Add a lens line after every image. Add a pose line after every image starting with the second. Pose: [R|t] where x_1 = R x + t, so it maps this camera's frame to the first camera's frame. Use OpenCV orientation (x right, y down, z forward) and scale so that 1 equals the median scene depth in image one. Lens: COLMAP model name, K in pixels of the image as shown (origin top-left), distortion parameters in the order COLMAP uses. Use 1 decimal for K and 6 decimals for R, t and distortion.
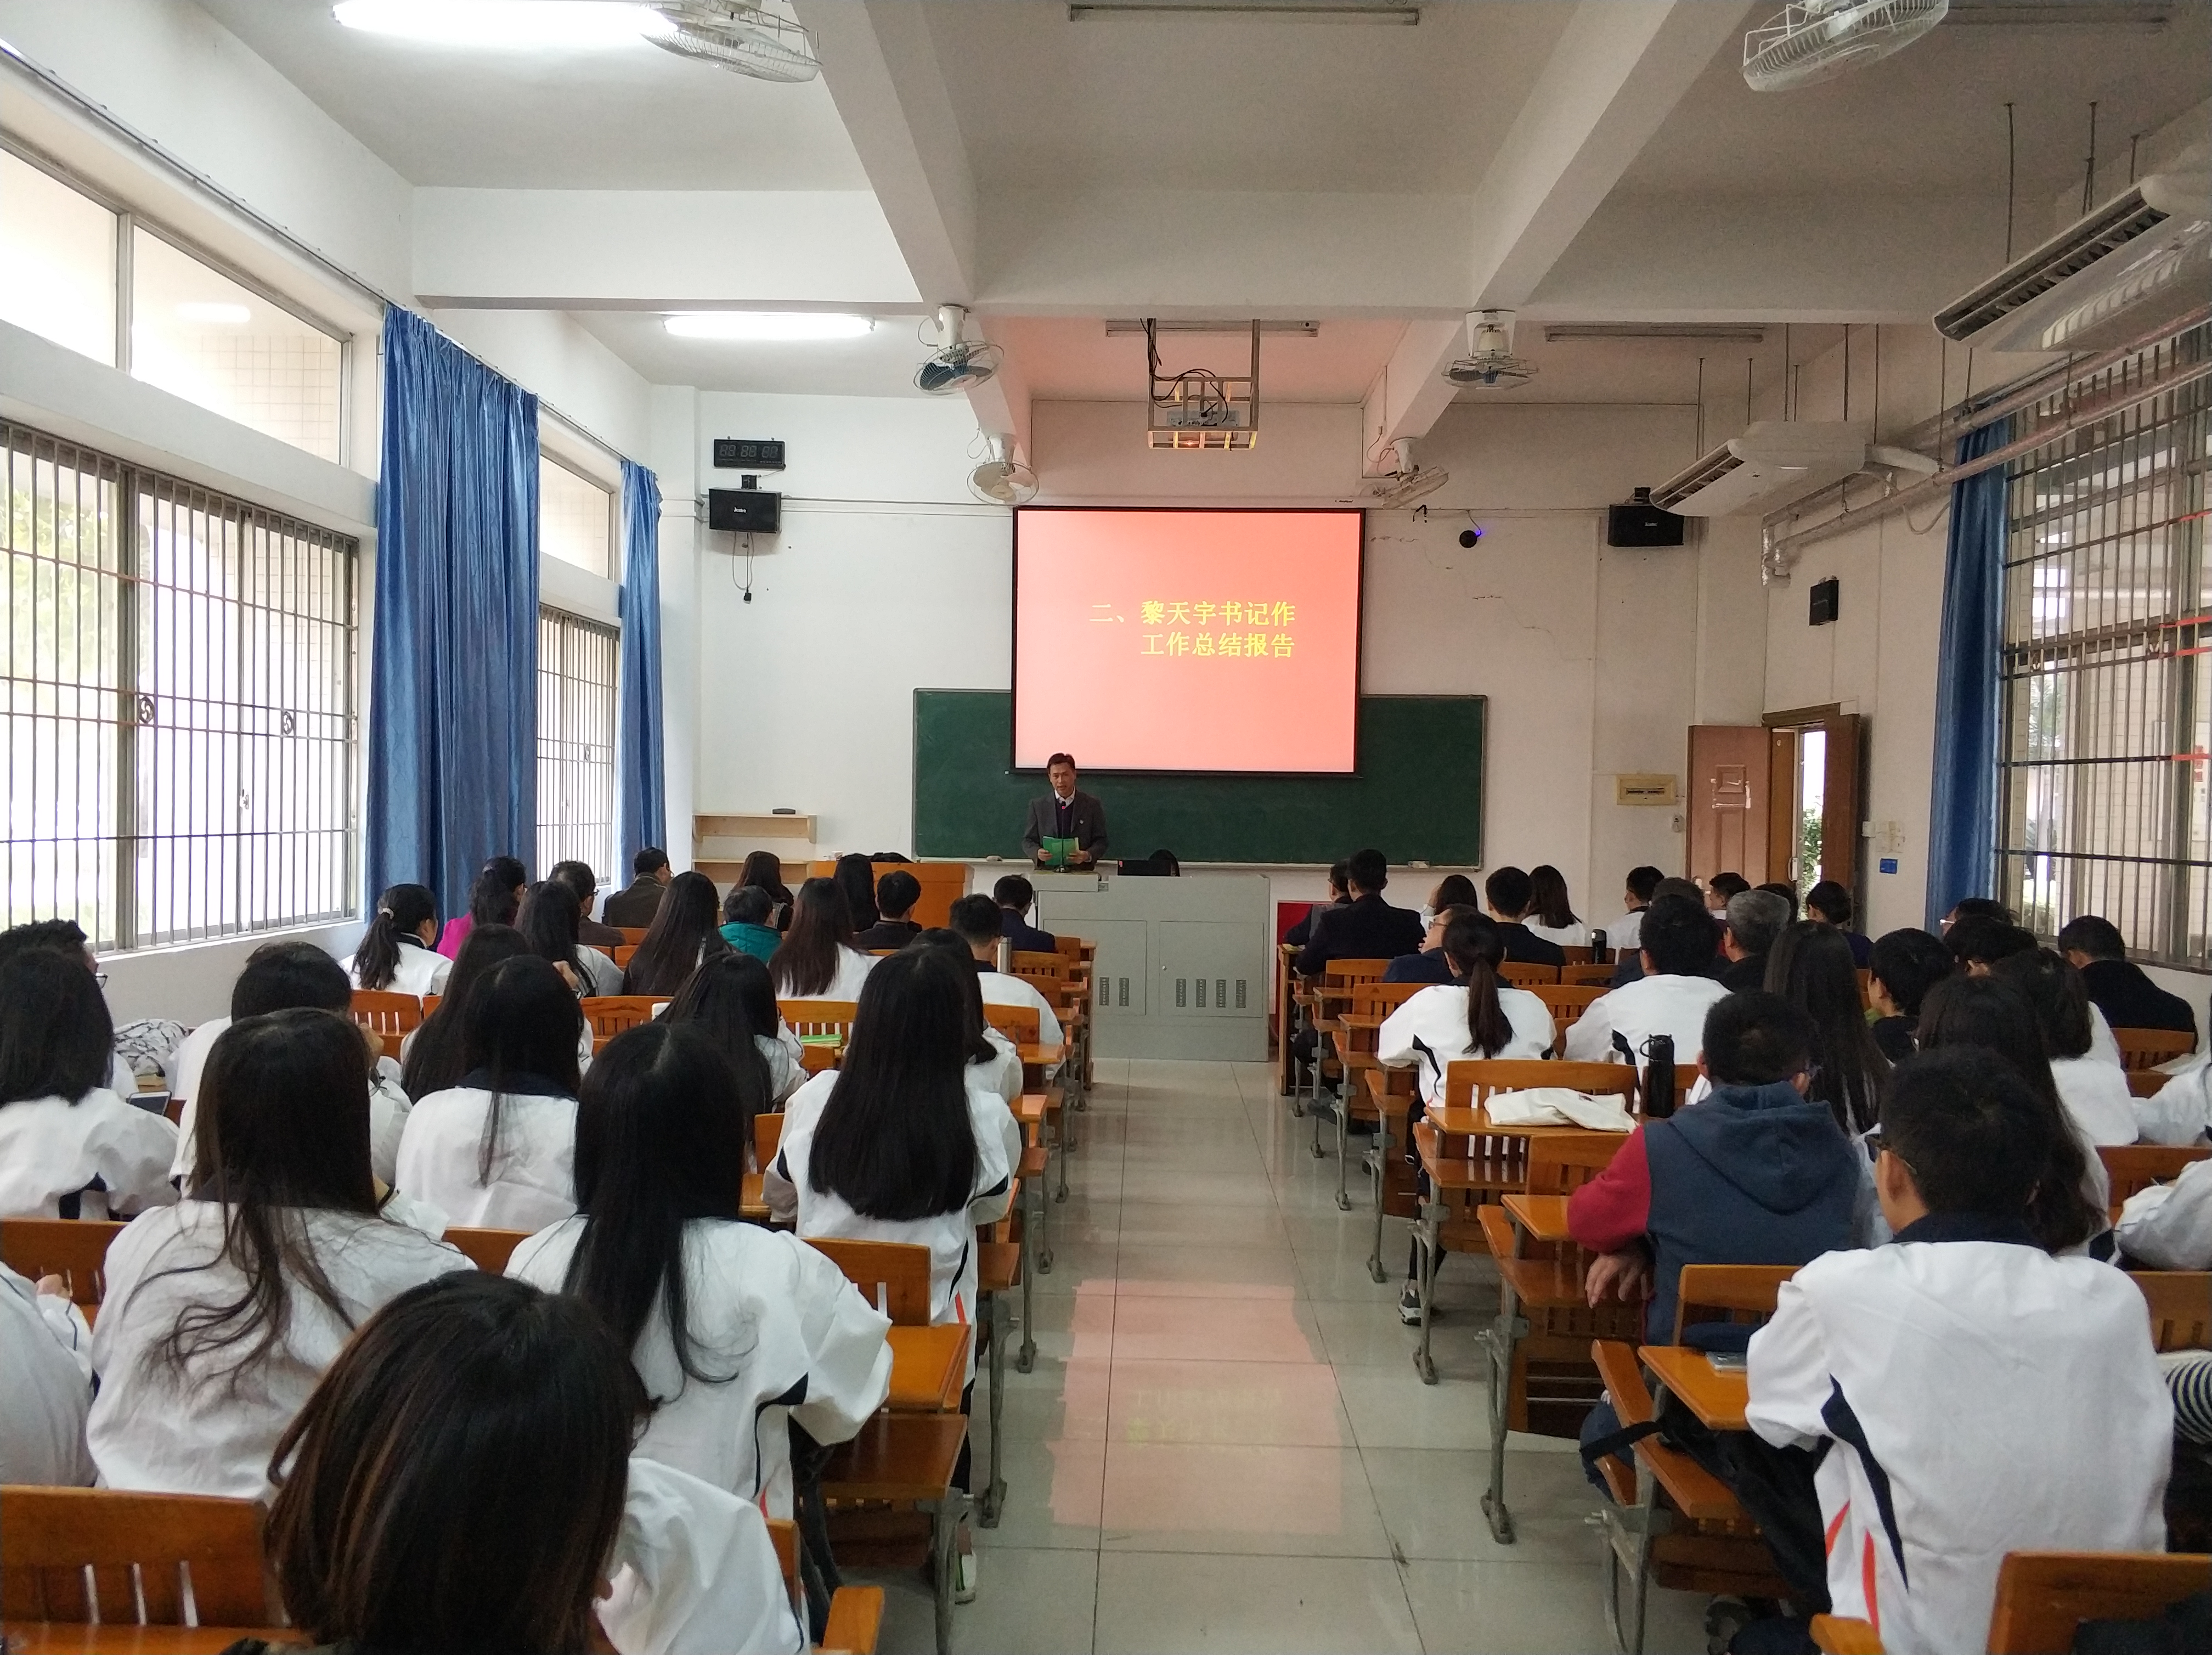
lens RADIAL K [[1730.1, 0, 1119.8], [0, 1730.1, 830.8], [0, 0, 1]] dist [0.208294, -0.000665]
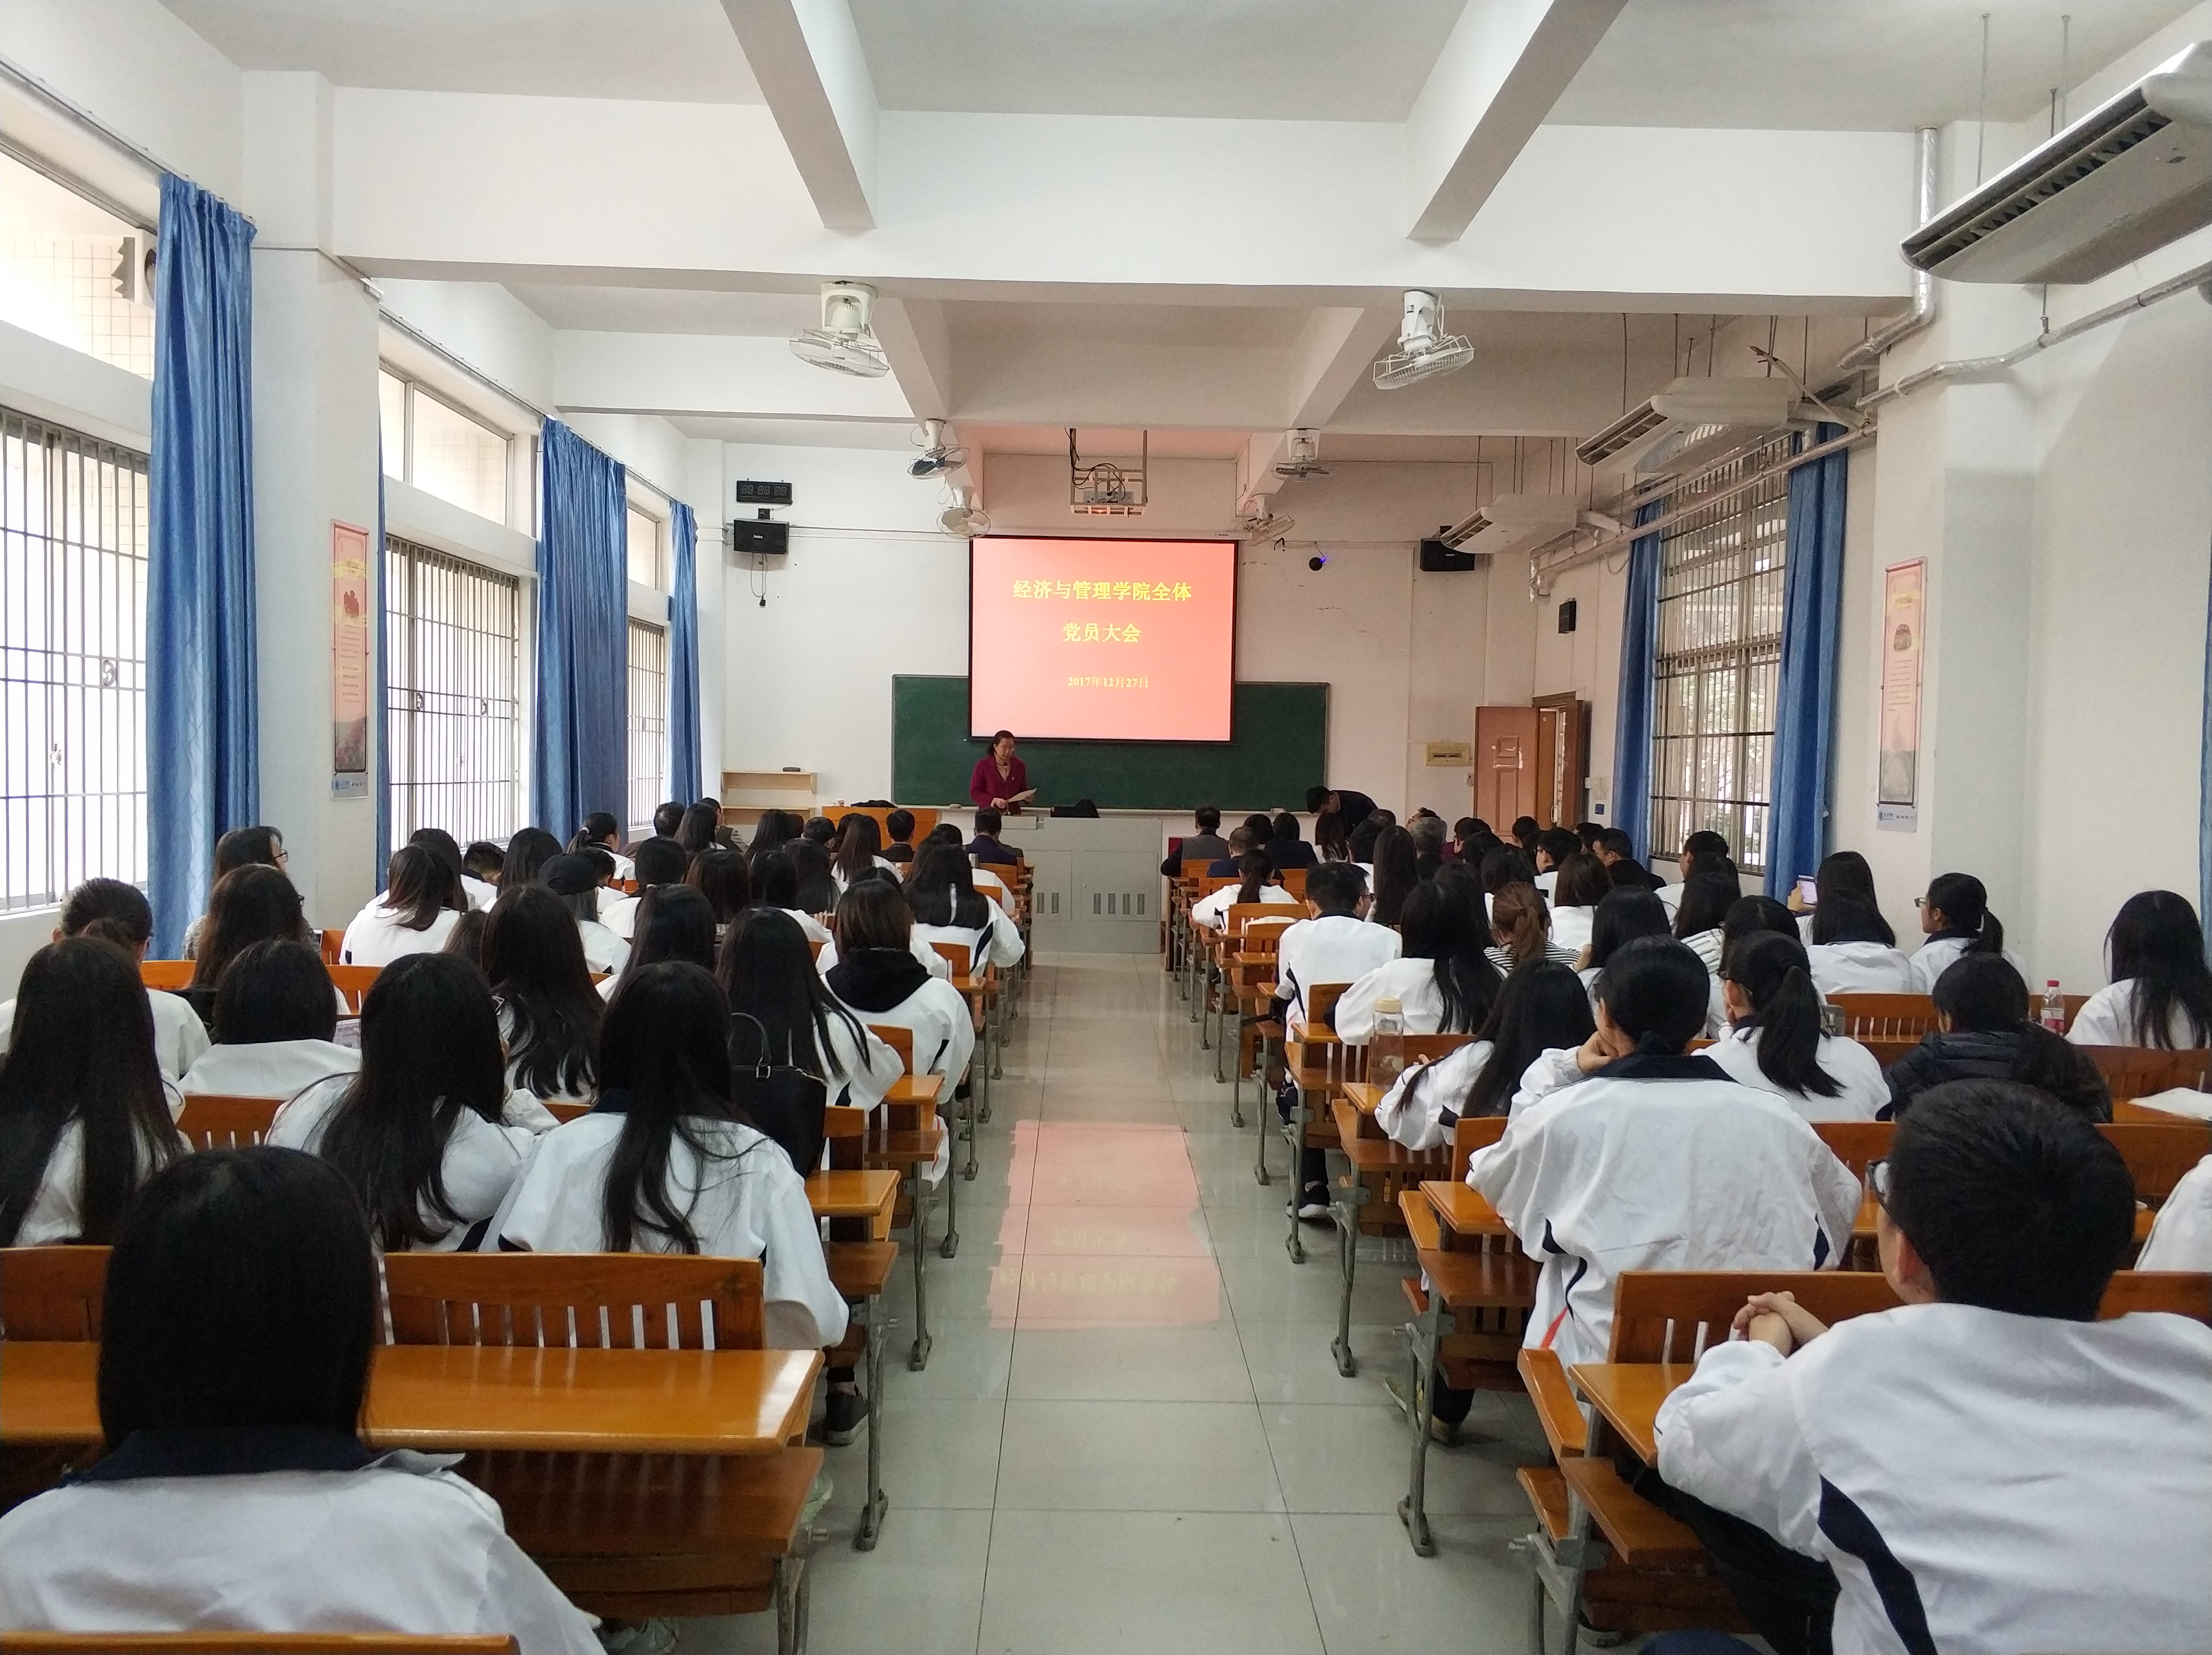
lens RADIAL K [[1730.1, 0, 1119.8], [0, 1730.1, 830.8], [0, 0, 1]] dist [0.208294, -0.000665]
pose [[0.999289, 0.000103, 0.037691, 0.001971], [-0.000929, 0.999760, 0.021893, 0.006548], [-0.037680, -0.021912, 0.999050, -0.342036]]
